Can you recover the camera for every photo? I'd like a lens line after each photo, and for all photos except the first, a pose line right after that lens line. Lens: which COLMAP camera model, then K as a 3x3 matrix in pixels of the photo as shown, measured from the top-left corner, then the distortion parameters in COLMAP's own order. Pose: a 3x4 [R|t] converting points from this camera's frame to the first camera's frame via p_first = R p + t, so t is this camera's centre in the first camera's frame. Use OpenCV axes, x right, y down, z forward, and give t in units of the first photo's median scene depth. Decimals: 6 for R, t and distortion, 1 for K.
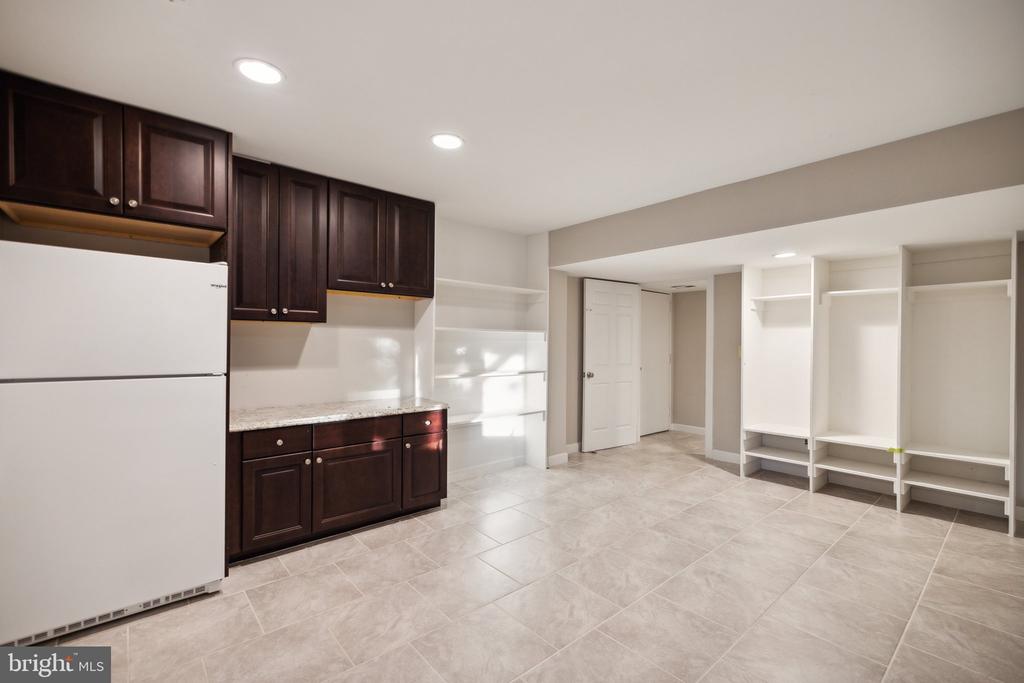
lens RADIAL K [[443.1, 0, 512.0], [0, 443.1, 341.5], [0, 0, 1]] dist [0.000050, 0.000037]
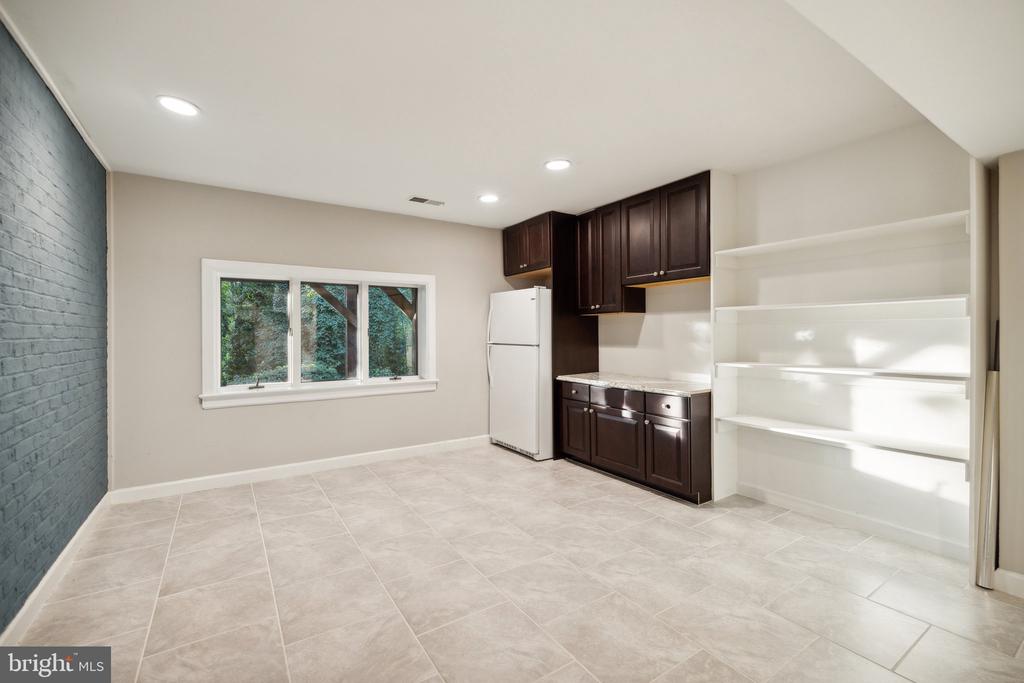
lens RADIAL K [[439.6, 0, 509.5], [0, 439.6, 331.7], [0, 0, 1]] dist [0.002336, 0.000199]
pose [[-0.131613, -0.010191, -0.991249, 0.882968], [0.006912, 0.999913, -0.011198, 0.026500], [0.991277, -0.008326, -0.131531, 0.827709]]
